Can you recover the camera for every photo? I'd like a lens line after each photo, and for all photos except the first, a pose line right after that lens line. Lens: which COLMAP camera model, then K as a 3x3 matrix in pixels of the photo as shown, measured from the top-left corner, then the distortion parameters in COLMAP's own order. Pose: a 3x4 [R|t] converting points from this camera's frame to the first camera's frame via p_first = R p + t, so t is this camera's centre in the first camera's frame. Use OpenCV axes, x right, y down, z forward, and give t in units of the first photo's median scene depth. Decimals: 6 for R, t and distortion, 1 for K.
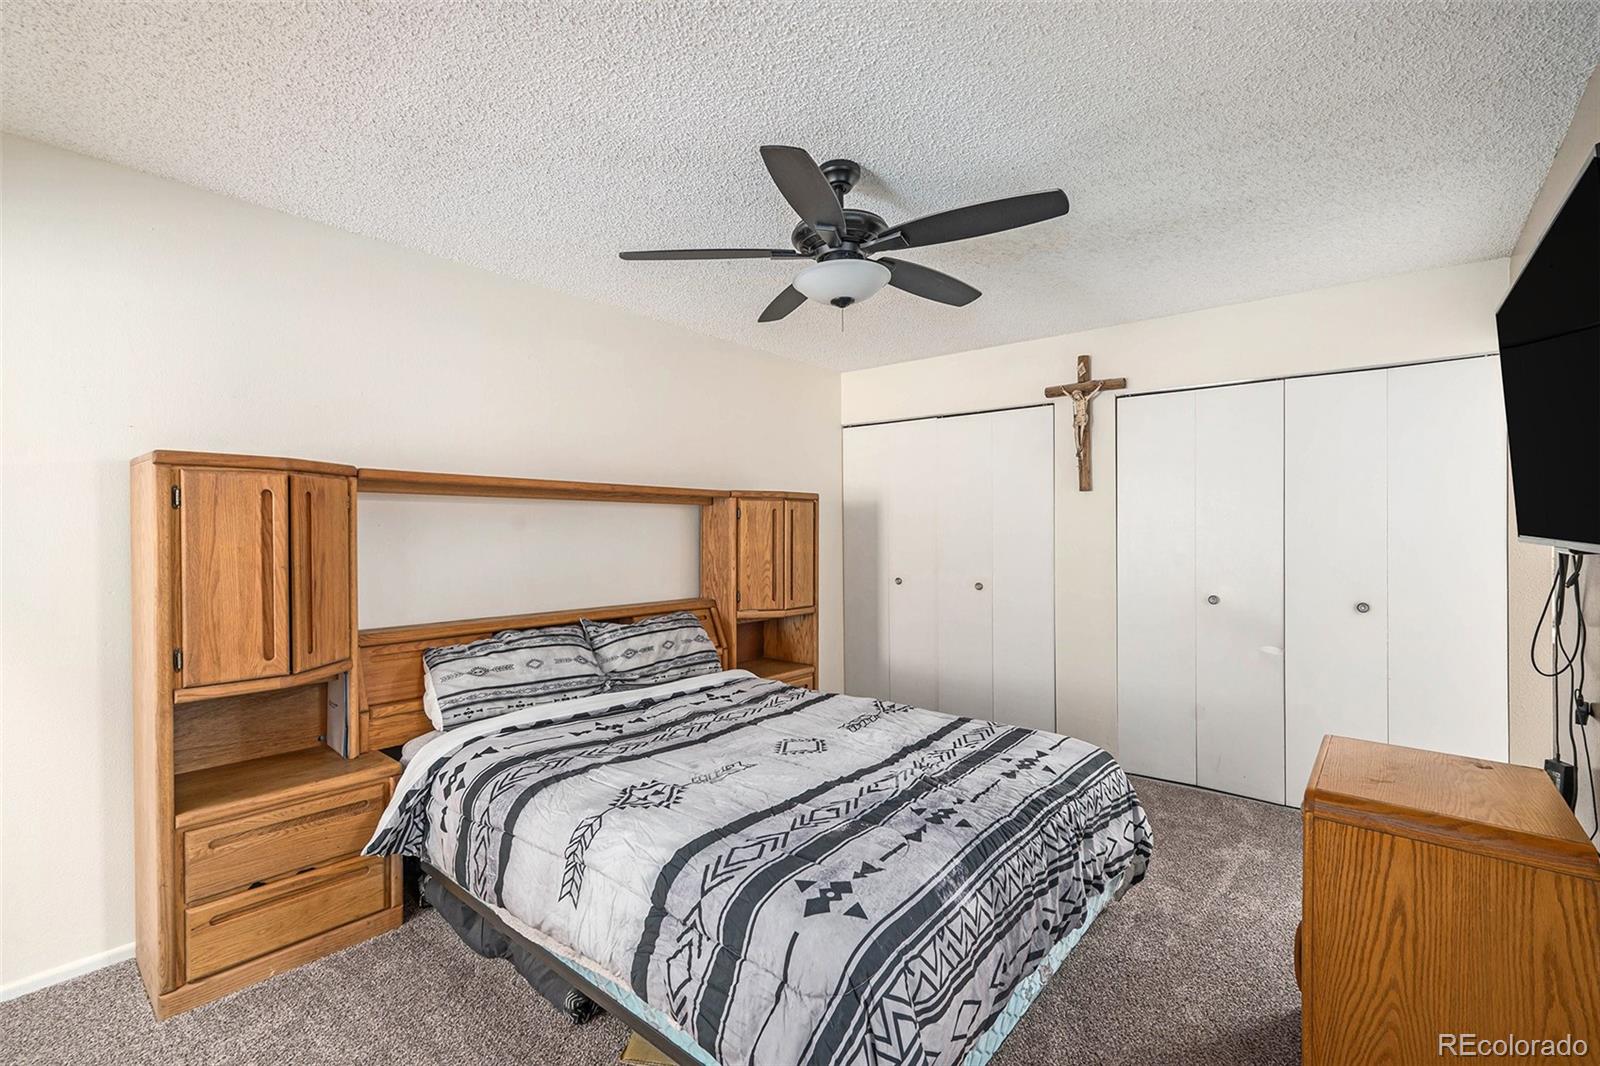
lens RADIAL K [[698.3, 0, 800.3], [0, 698.3, 538.1], [0, 0, 1]] dist [0.001818, 0.000081]
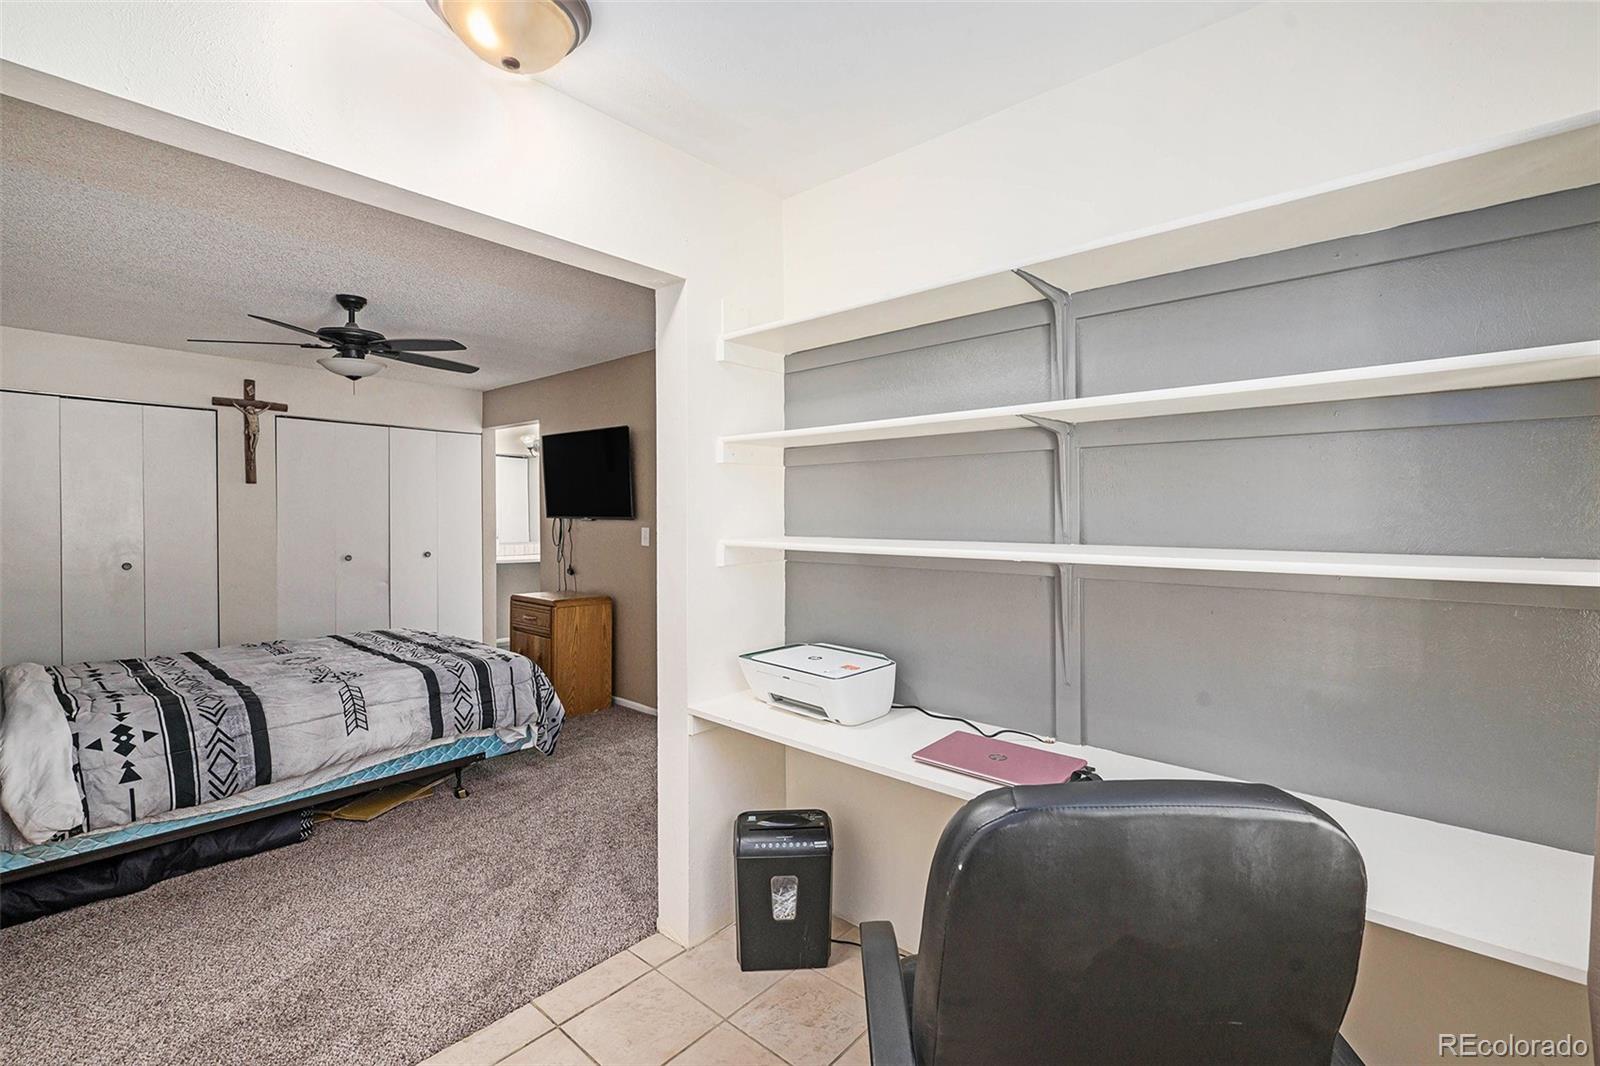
lens RADIAL K [[698.3, 0, 802.2], [0, 698.3, 520.9], [0, 0, 1]] dist [0.001818, 0.000081]
pose [[0.024765, -0.009570, 0.999648, -0.873926], [0.005986, 0.999938, 0.009424, -0.003785], [-0.999675, 0.005751, 0.024821, -0.058970]]
